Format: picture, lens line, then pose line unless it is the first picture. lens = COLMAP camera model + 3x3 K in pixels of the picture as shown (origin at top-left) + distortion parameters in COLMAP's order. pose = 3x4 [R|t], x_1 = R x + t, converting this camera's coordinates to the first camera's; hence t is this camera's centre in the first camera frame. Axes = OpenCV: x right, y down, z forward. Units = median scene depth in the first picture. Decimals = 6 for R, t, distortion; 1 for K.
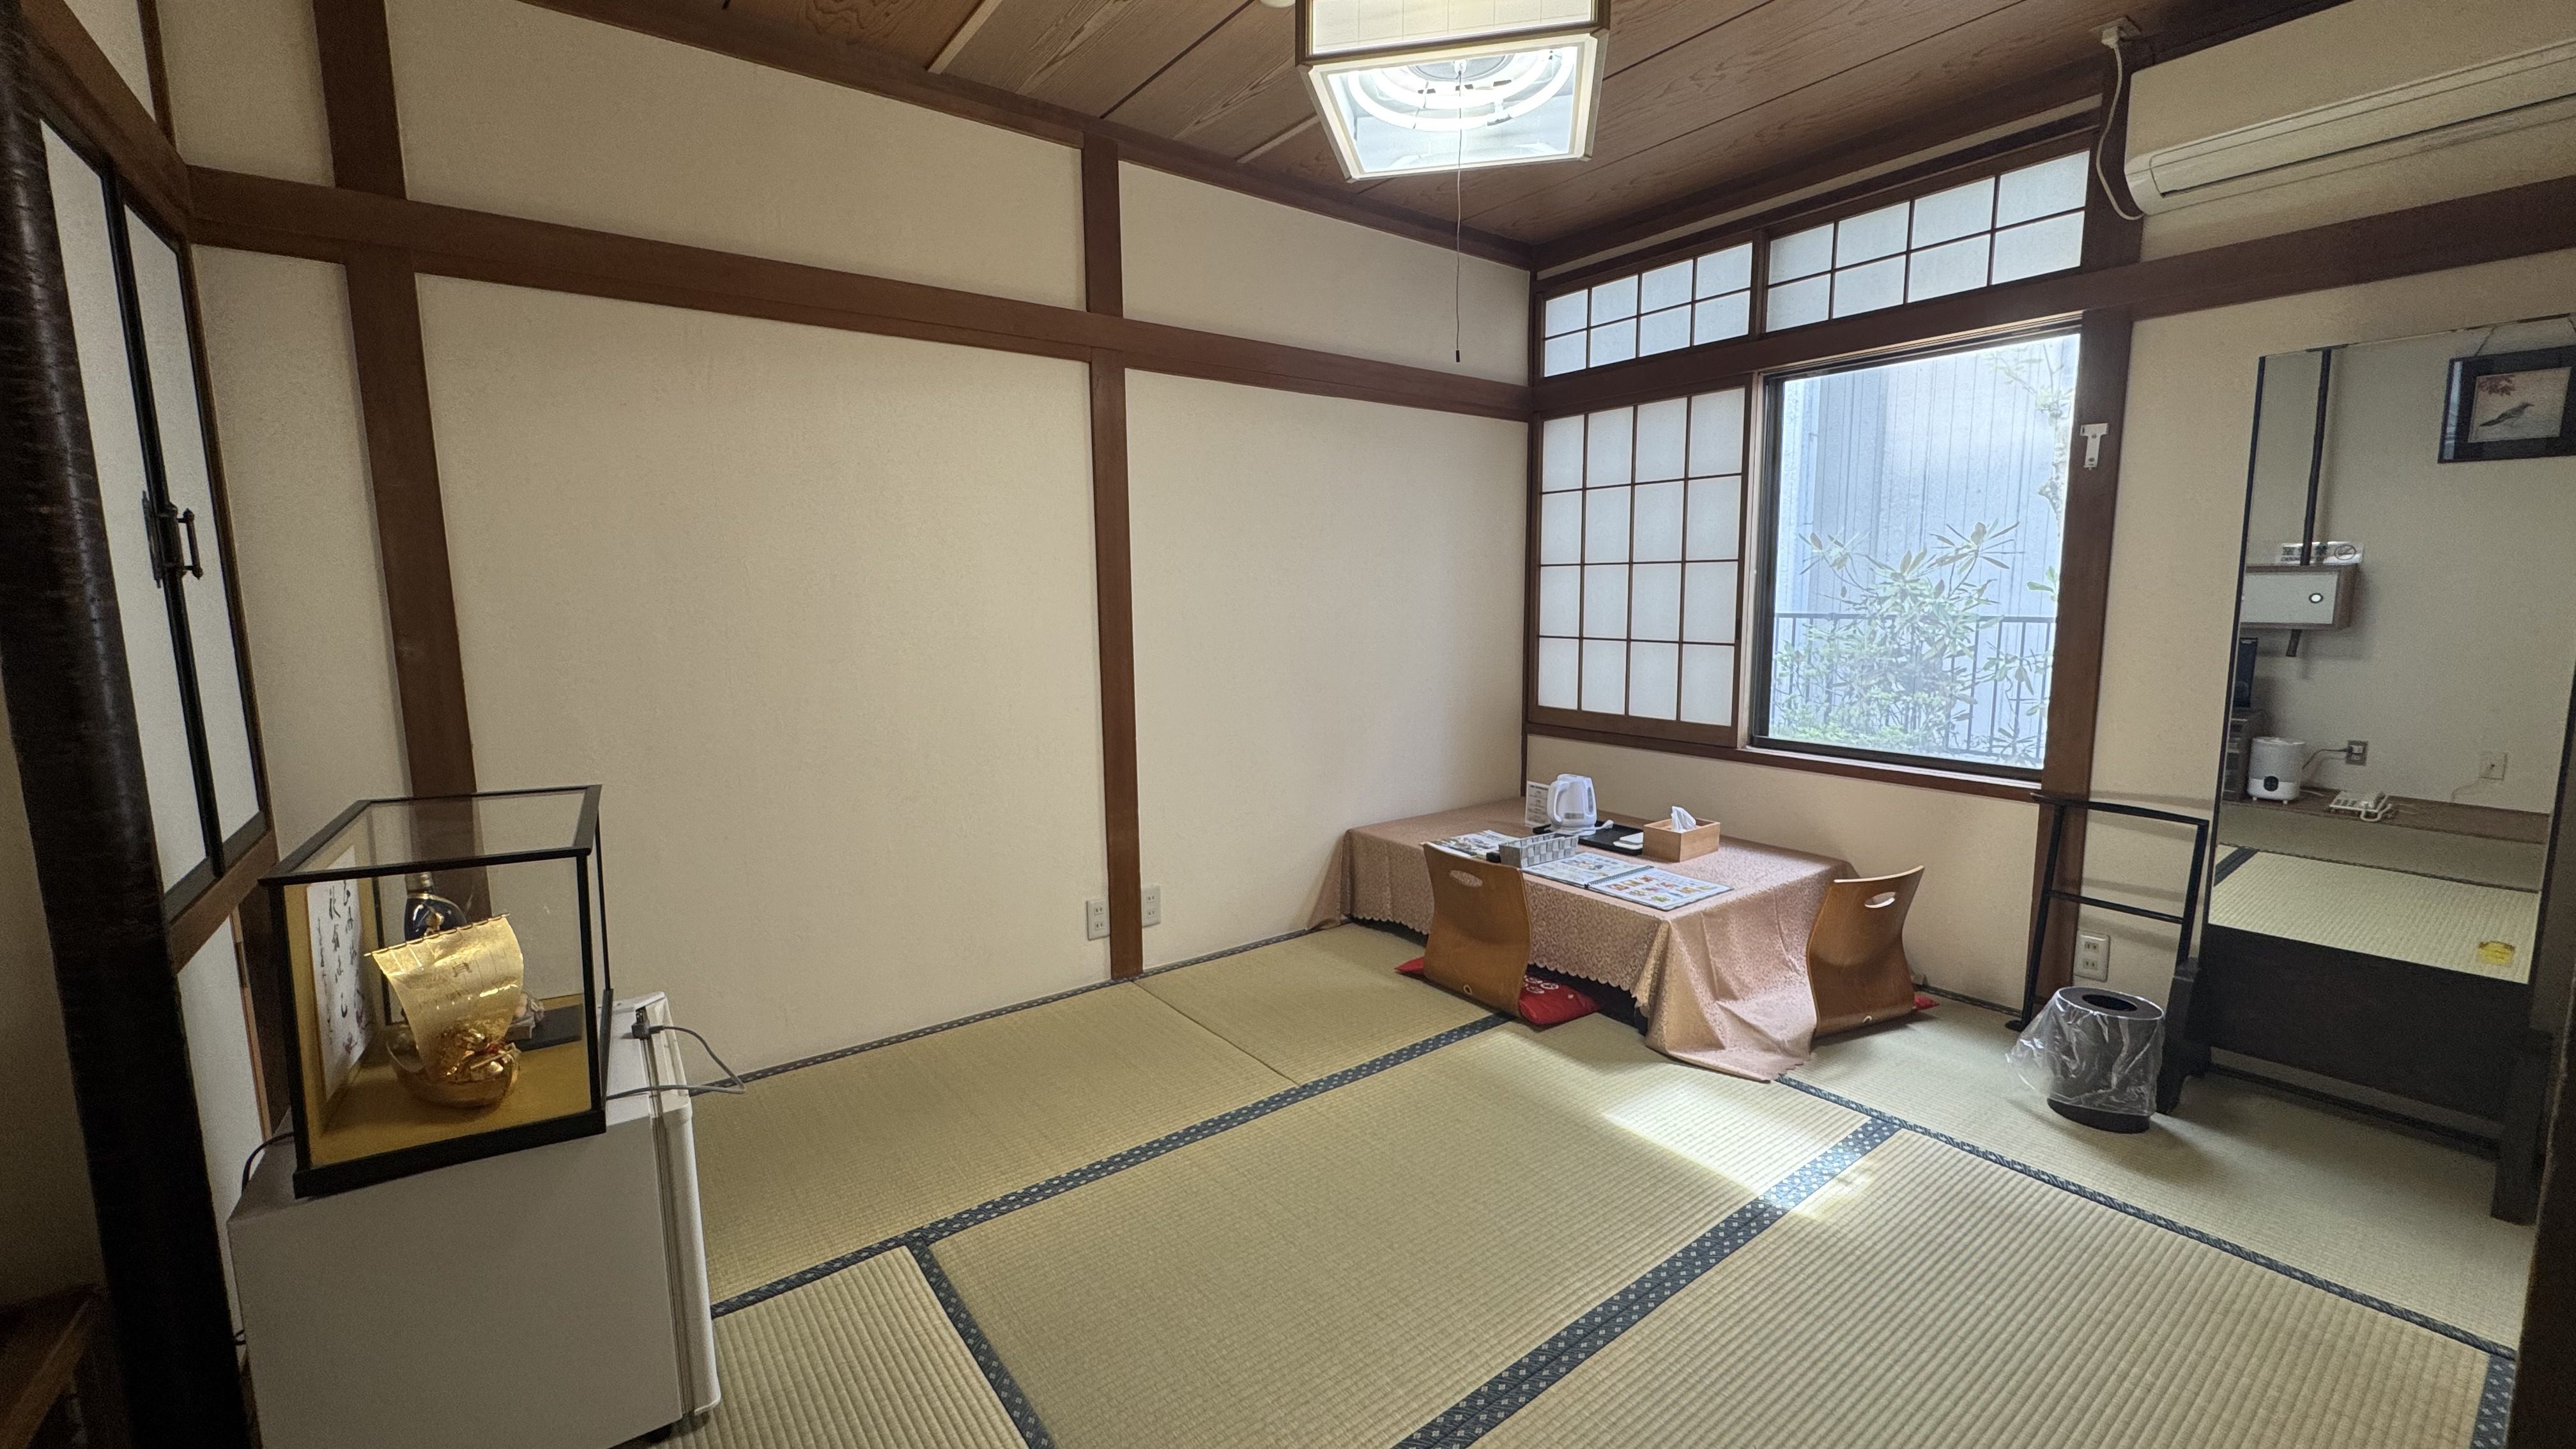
lens RADIAL K [[1074.1, 0, 1288.0], [0, 1074.1, 724.5], [0, 0, 1]] dist [-0.000357, 0.000082]
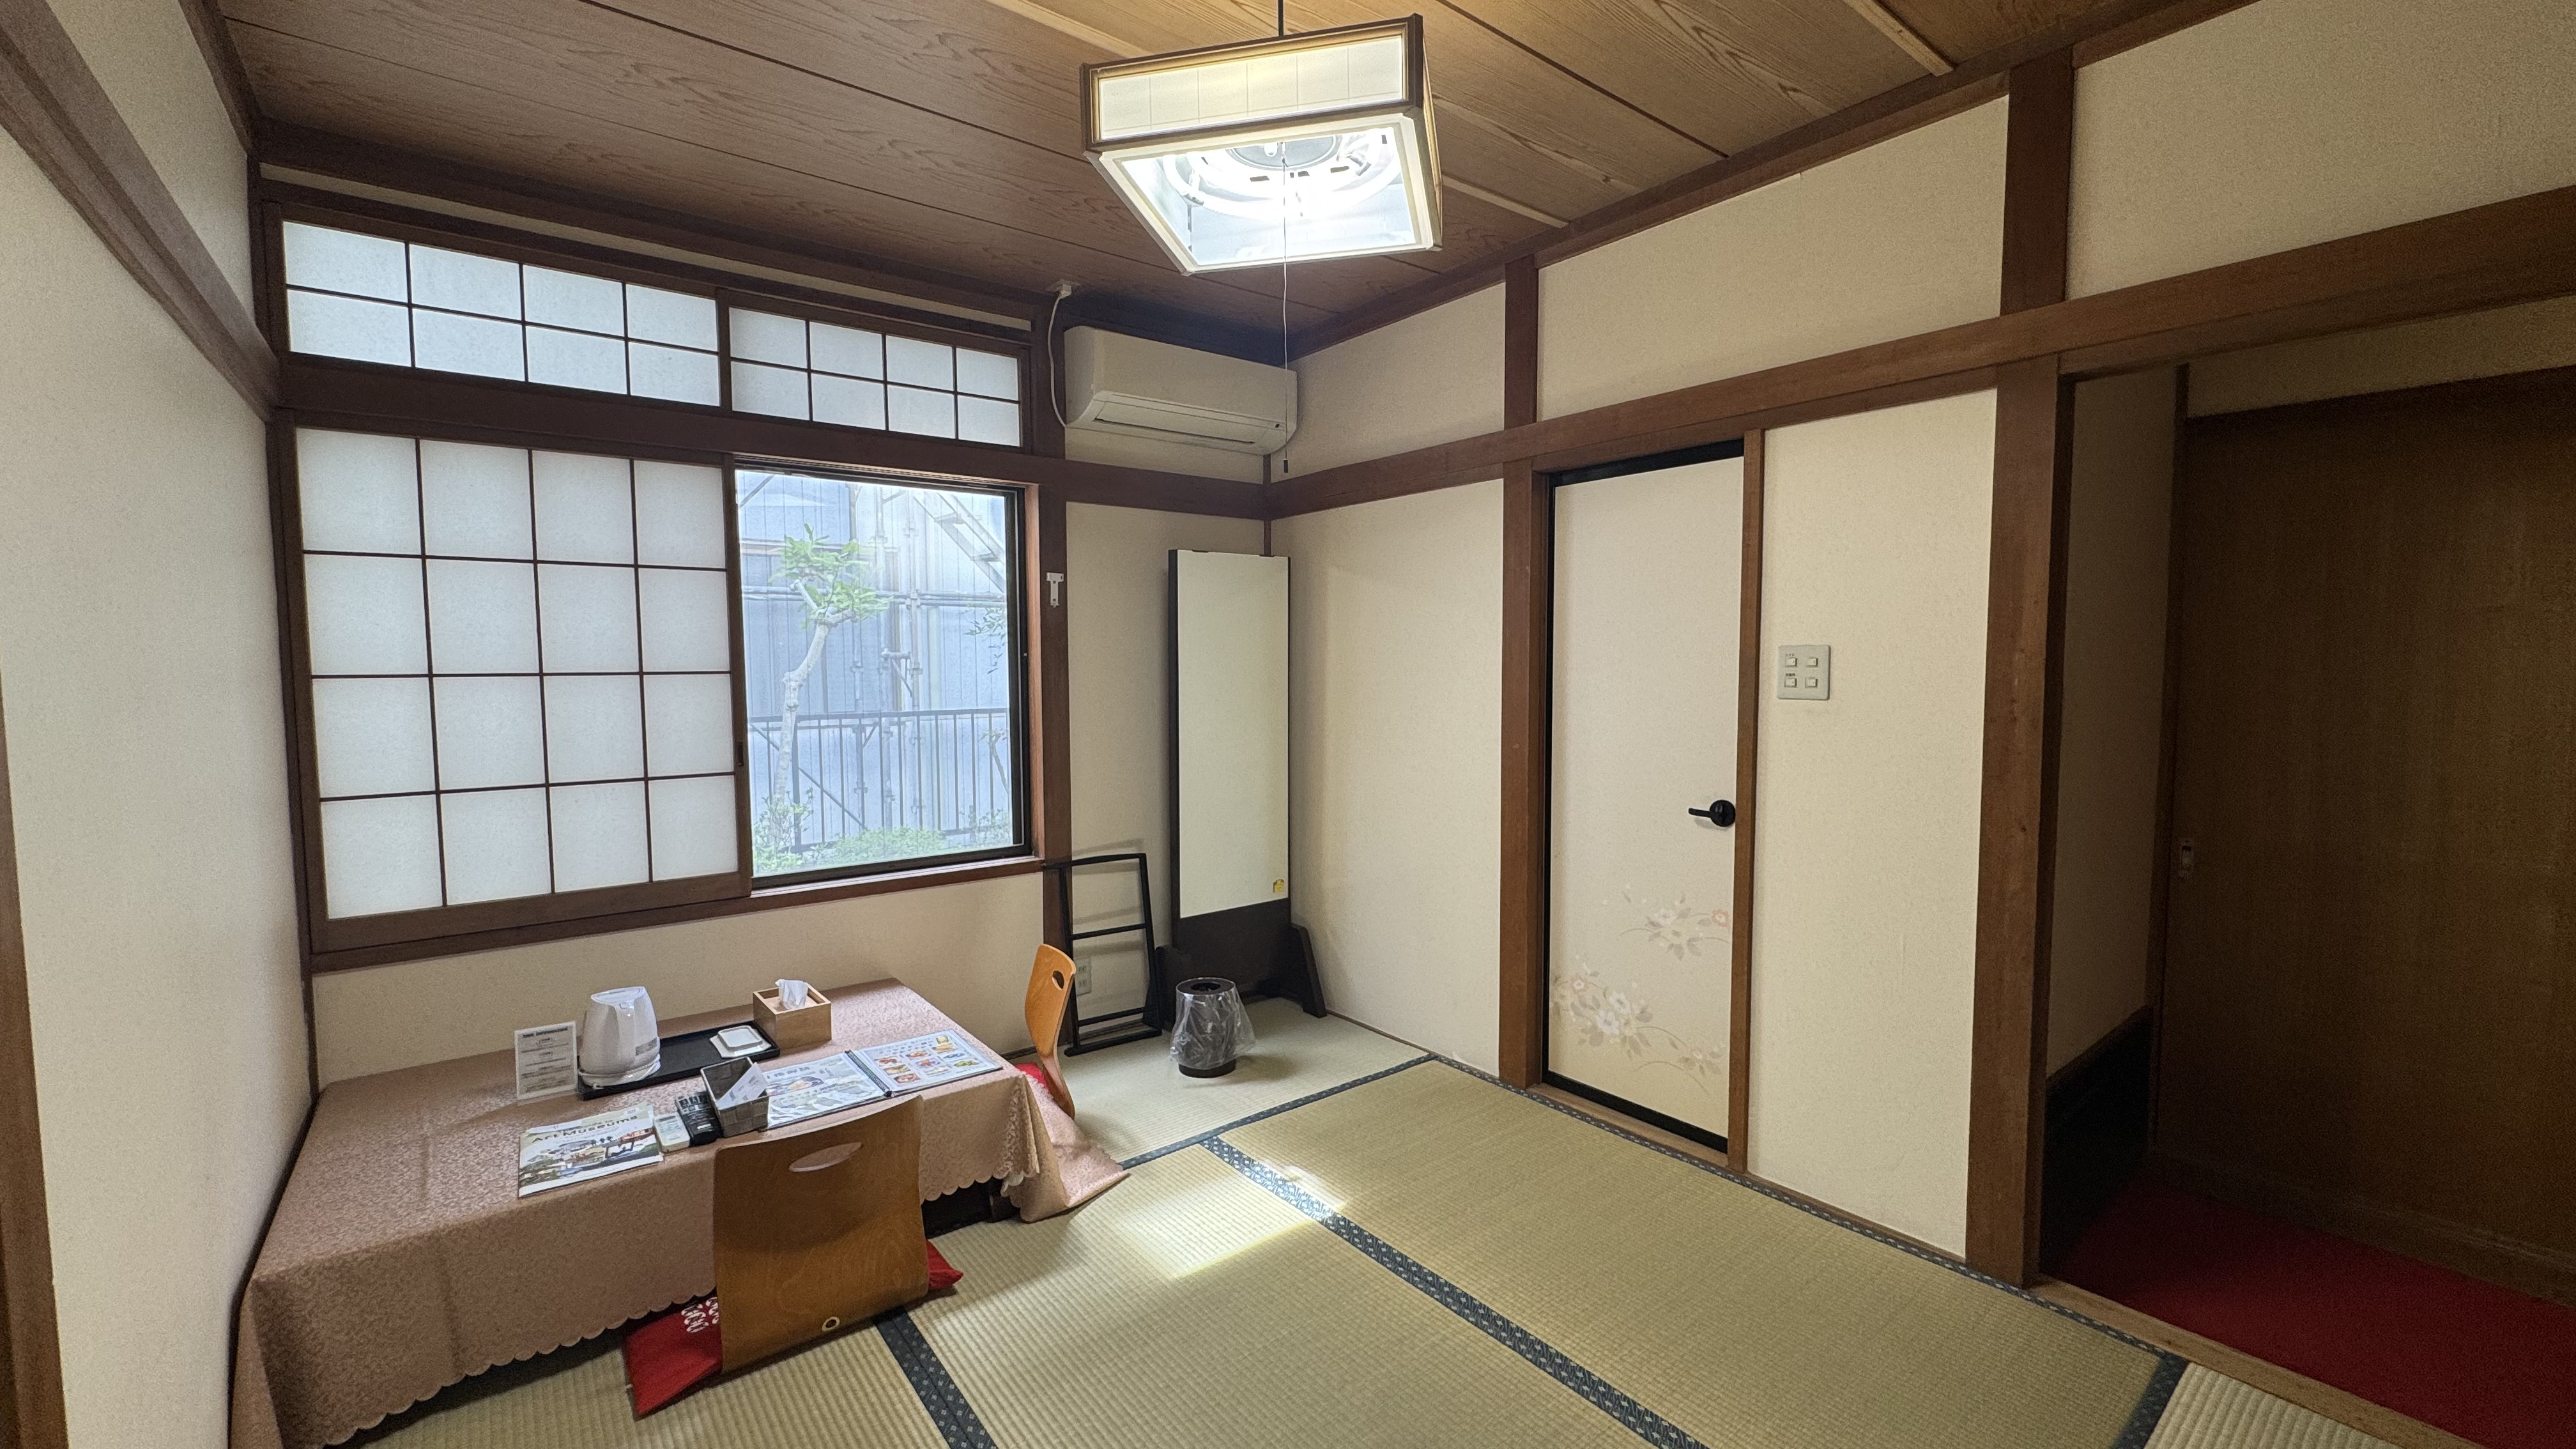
lens RADIAL K [[1030.8, 0, 1288.0], [0, 1030.8, 724.5], [0, 0, 1]] dist [-0.001049, 0.000154]
pose [[-0.039105, -0.053815, 0.997785, -0.400922], [0.132075, 0.989509, 0.058545, -0.103697], [-0.990468, 0.134071, -0.031587, 0.606299]]
